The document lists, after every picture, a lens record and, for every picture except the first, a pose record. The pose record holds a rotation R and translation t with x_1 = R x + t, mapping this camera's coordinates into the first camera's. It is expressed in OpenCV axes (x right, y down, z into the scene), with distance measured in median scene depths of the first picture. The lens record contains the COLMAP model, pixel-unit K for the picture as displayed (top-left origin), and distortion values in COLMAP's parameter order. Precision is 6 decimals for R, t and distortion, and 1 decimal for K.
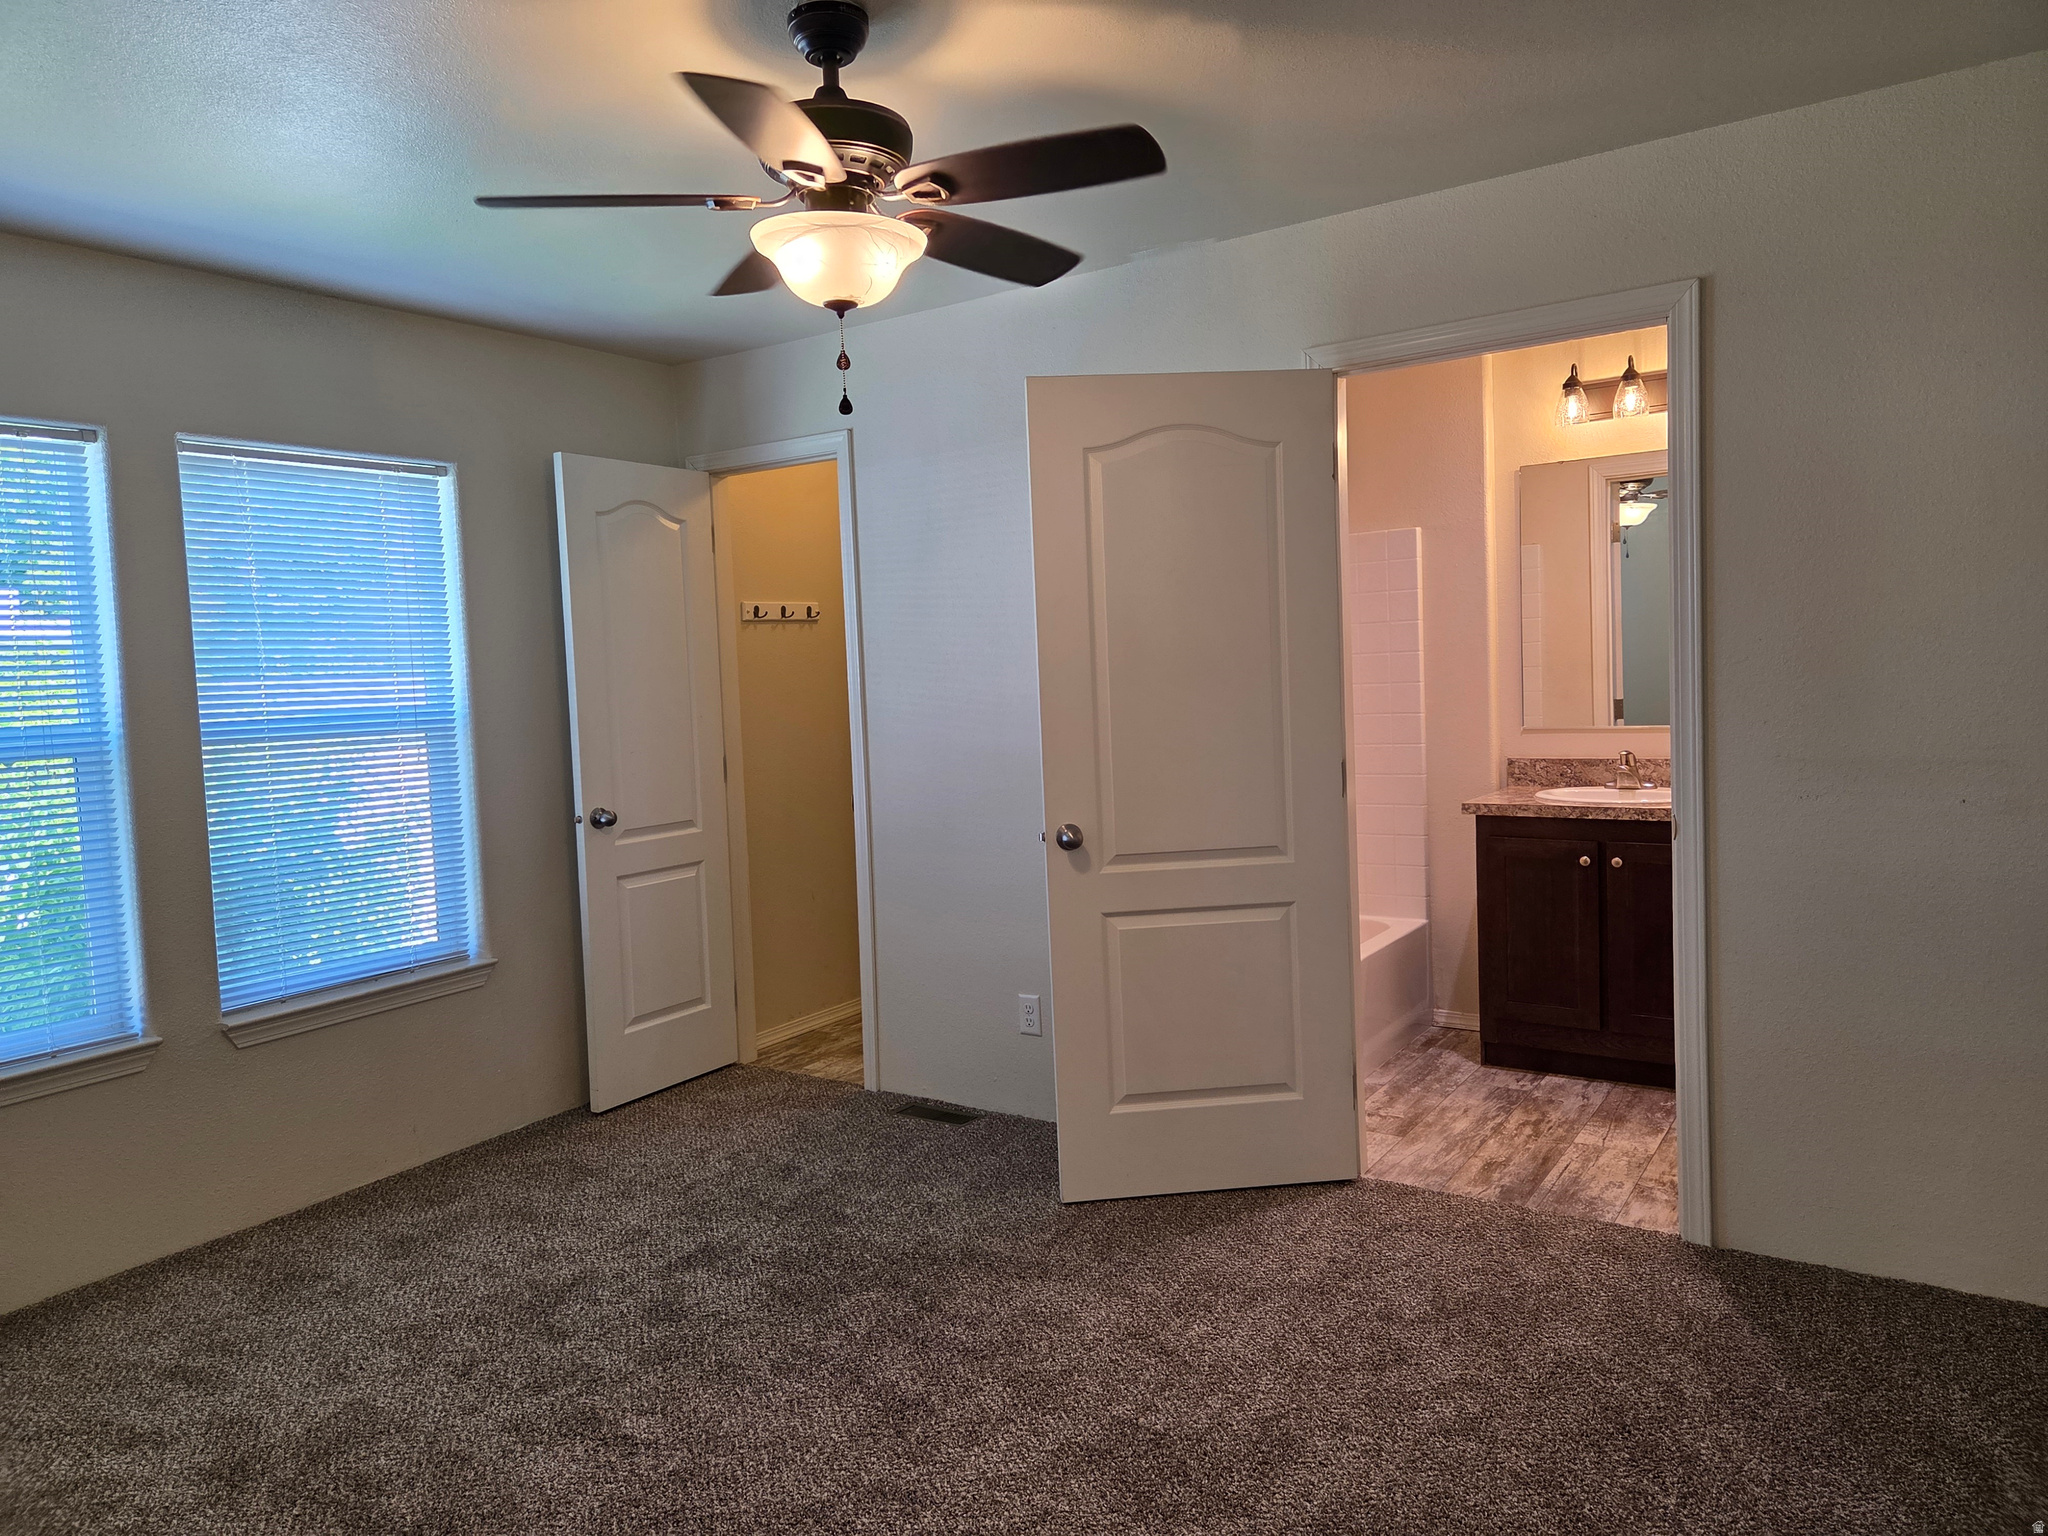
lens RADIAL K [[1394.7, 0, 1023.6], [0, 1394.7, 746.1], [0, 0, 1]] dist [0.081381, -0.062545]
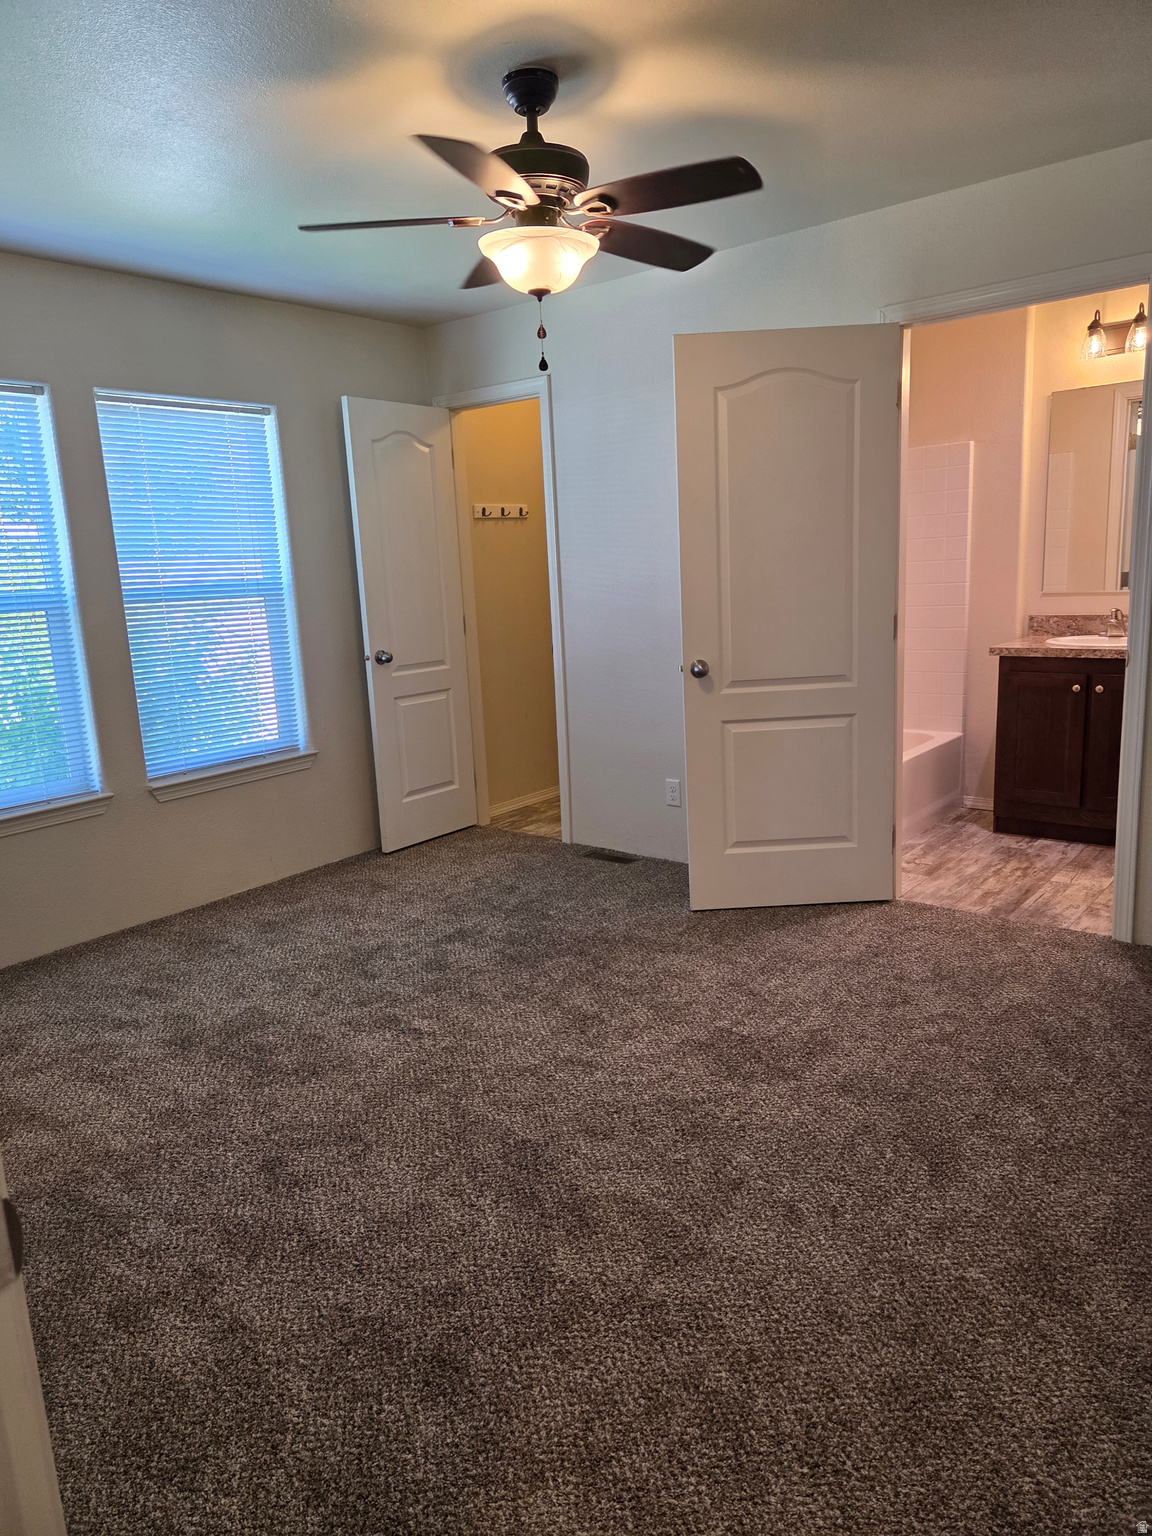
lens RADIAL K [[1046.0, 0, 596.9], [0, 1046.0, 758.2], [0, 0, 1]] dist [0.081381, -0.062545]
pose [[0.996586, 0.010900, -0.081843, 0.016028], [0.000099, 0.991089, 0.133199, 0.012355], [0.082566, -0.132752, 0.987704, -0.094727]]
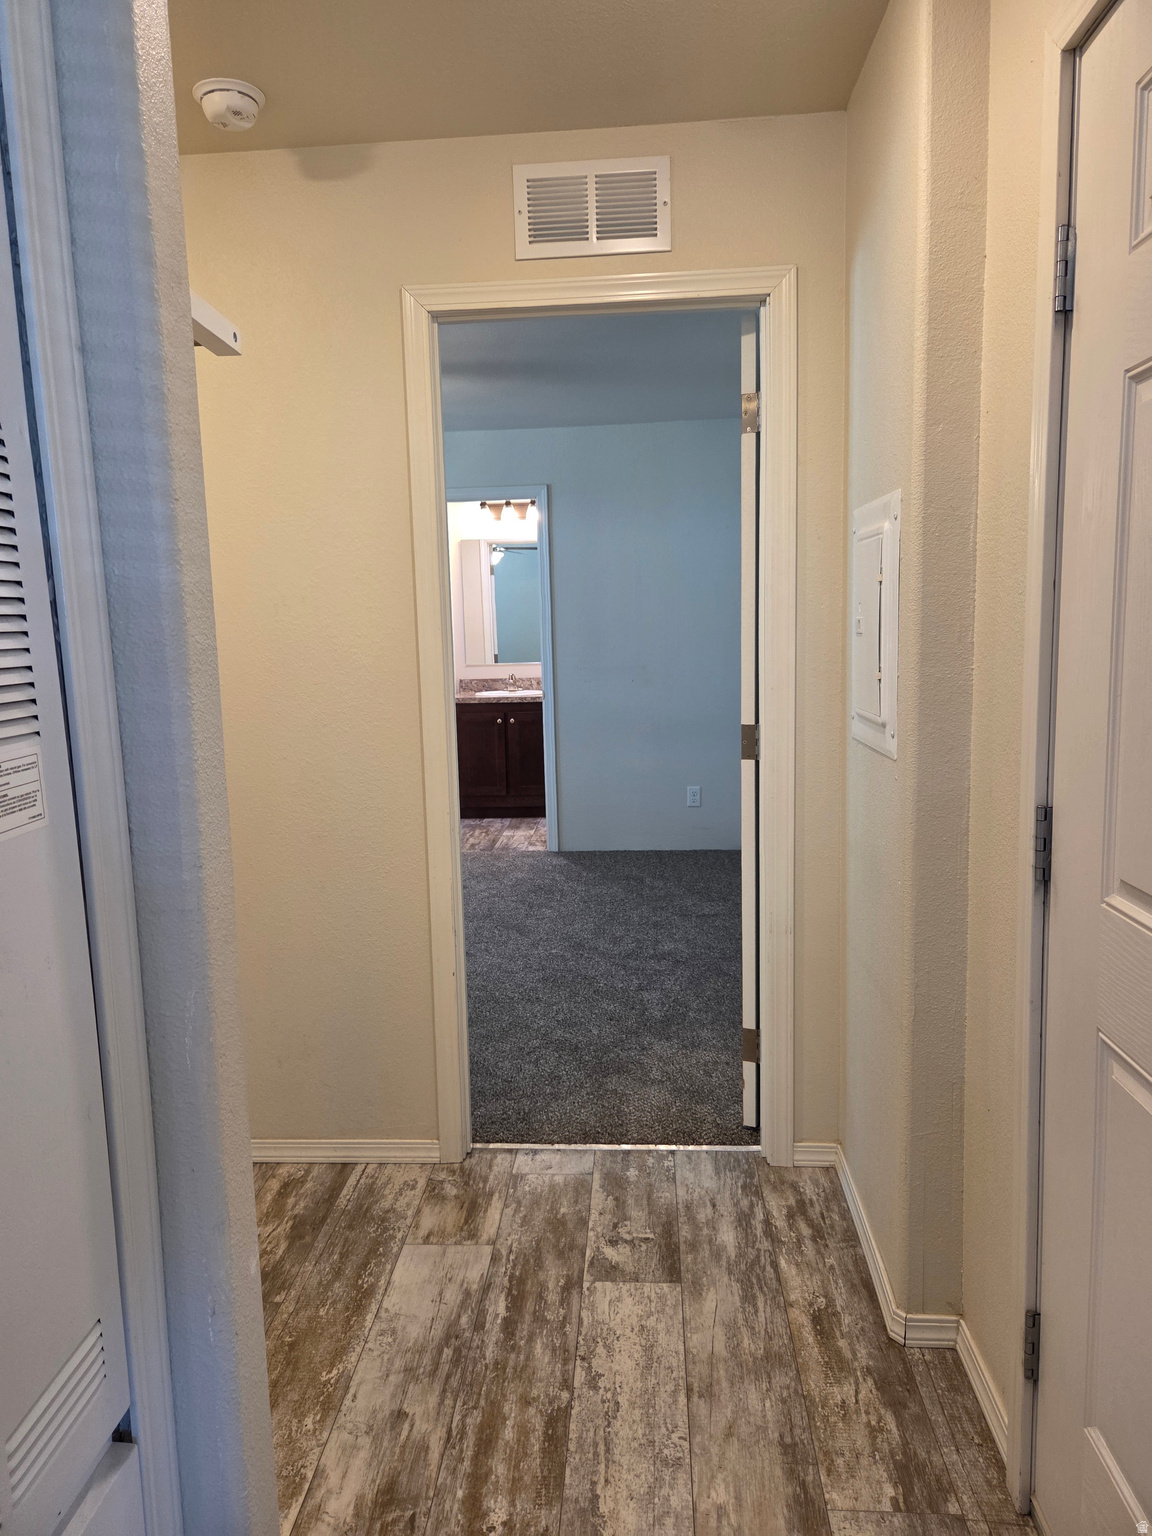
lens RADIAL K [[1046.0, 0, 571.8], [0, 1046.0, 757.5], [0, 0, 1]] dist [0.081381, -0.062545]
pose [[0.869056, -0.046428, 0.492530, -0.393723], [0.020236, 0.998089, 0.058378, 0.051542], [-0.494299, -0.040767, 0.868335, -0.616694]]
